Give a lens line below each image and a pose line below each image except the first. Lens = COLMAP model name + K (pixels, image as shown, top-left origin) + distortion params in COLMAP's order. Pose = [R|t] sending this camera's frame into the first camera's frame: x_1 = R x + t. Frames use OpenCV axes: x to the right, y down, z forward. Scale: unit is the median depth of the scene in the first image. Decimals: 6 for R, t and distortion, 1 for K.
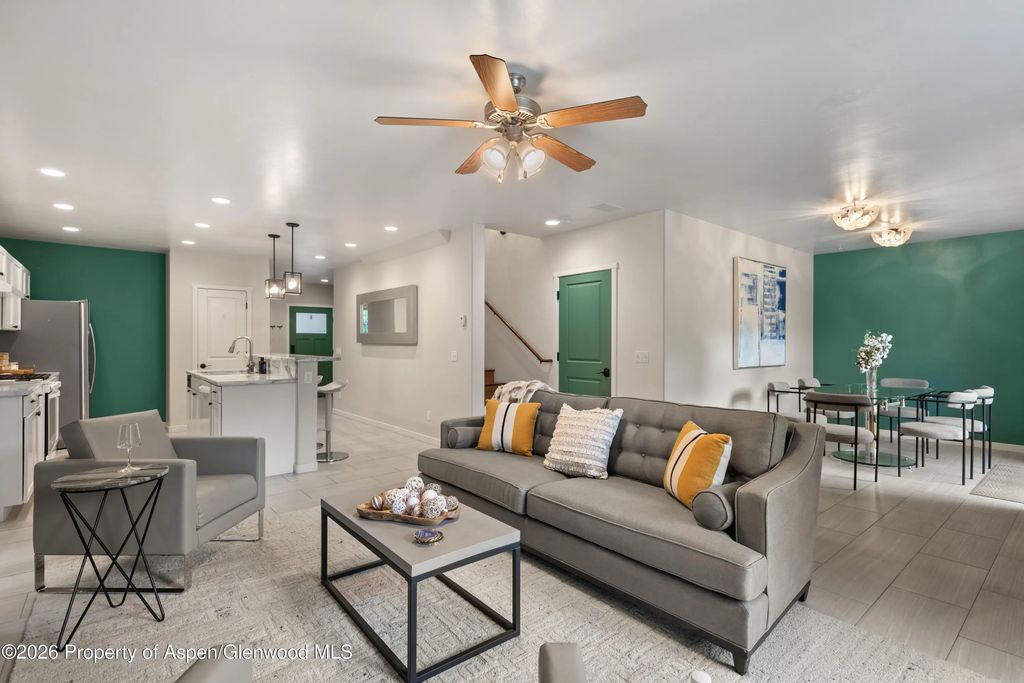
lens RADIAL K [[481.4, 0, 514.8], [0, 481.4, 339.0], [0, 0, 1]] dist [0.028656, 0.000091]
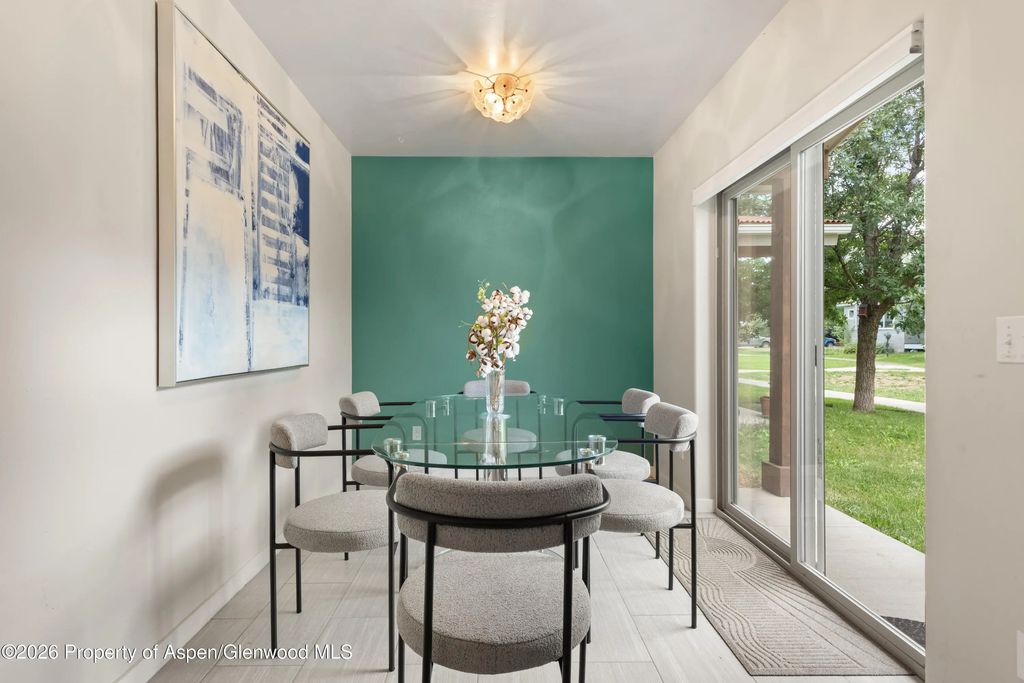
lens RADIAL K [[566.0, 0, 508.7], [0, 566.0, 340.8], [0, 0, 1]] dist [0.003004, 0.000250]
pose [[0.640635, -0.009531, 0.767787, 0.298457], [-0.002333, 0.999894, 0.014359, 0.026068], [-0.767842, -0.010990, 0.640545, 0.569742]]
